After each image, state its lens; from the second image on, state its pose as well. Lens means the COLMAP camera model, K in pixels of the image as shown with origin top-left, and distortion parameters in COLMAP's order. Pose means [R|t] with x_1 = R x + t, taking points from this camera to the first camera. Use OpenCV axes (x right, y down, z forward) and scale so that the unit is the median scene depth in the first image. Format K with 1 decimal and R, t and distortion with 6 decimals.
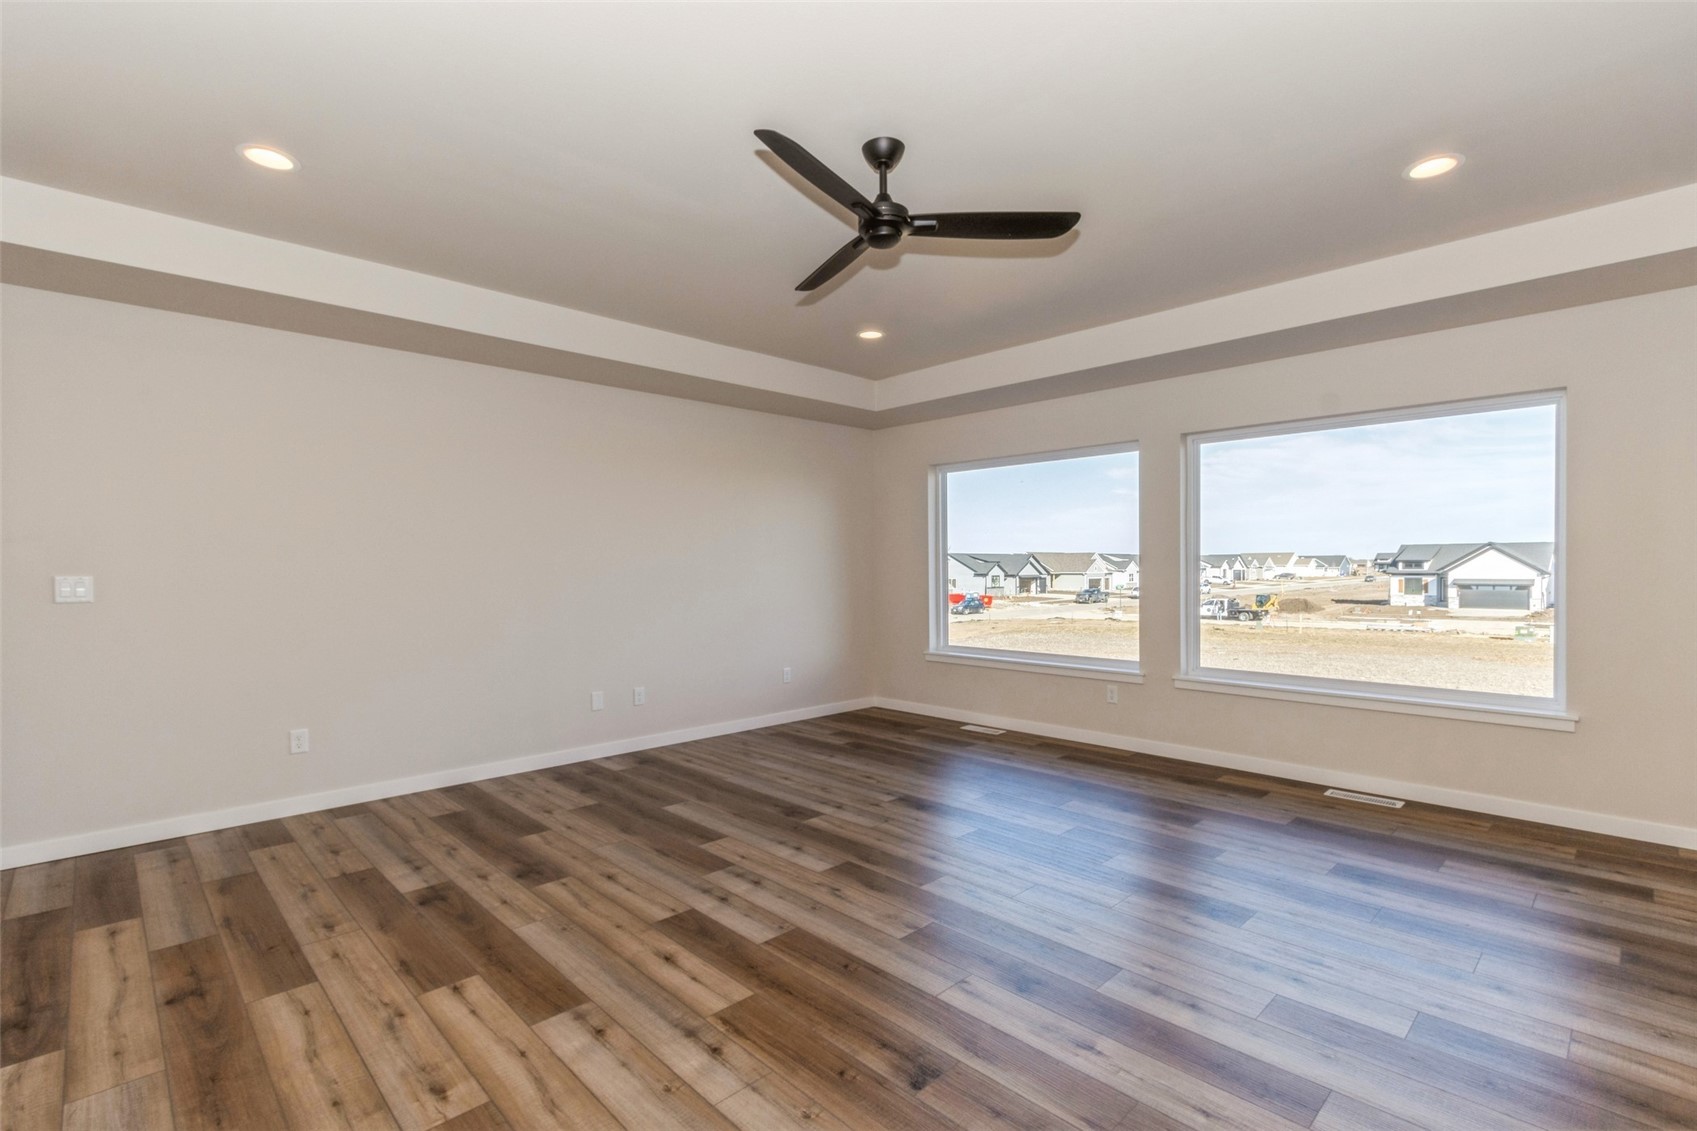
lens RADIAL K [[783.3, 0, 853.3], [0, 783.3, 564.8], [0, 0, 1]] dist [0.006060, -0.002194]
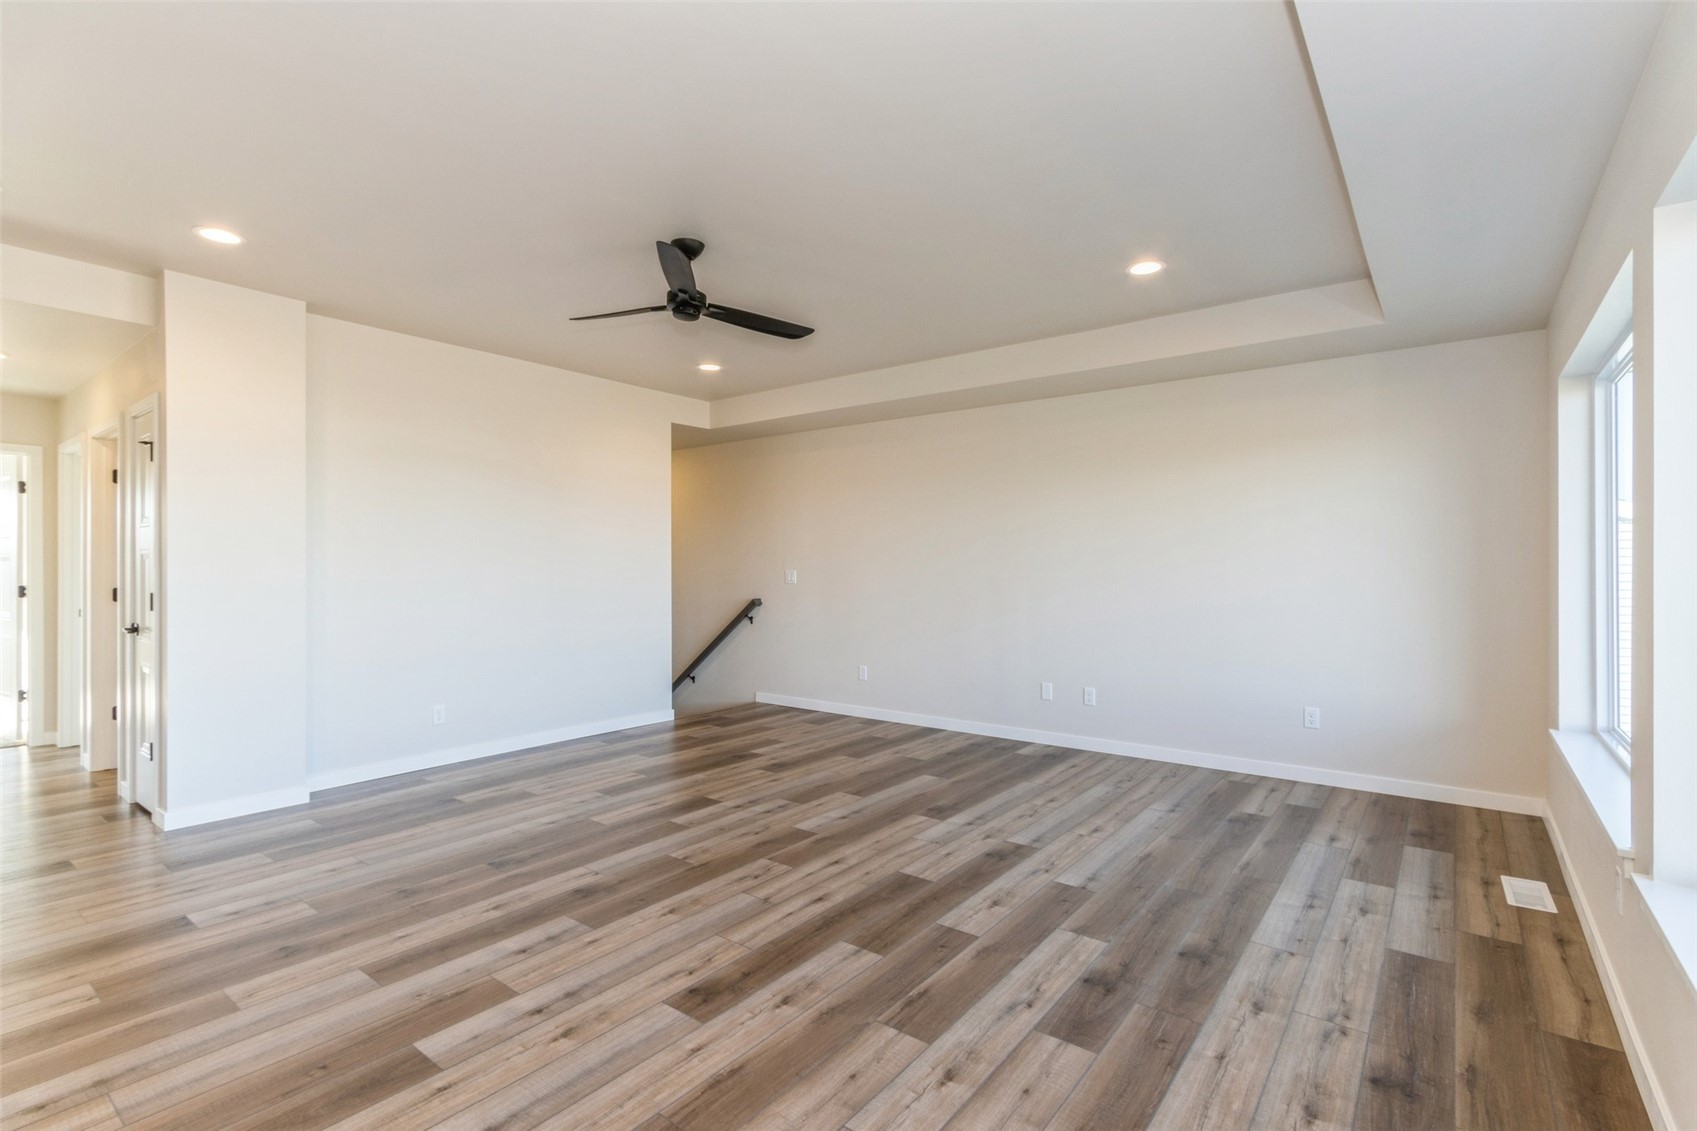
lens RADIAL K [[783.3, 0, 836.8], [0, 783.3, 605.9], [0, 0, 1]] dist [0.006060, -0.002194]
pose [[0.129028, 0.055363, -0.990094, 0.151922], [0.001884, 0.998425, 0.056074, -0.001327], [0.991639, -0.009101, 0.128720, 0.123717]]
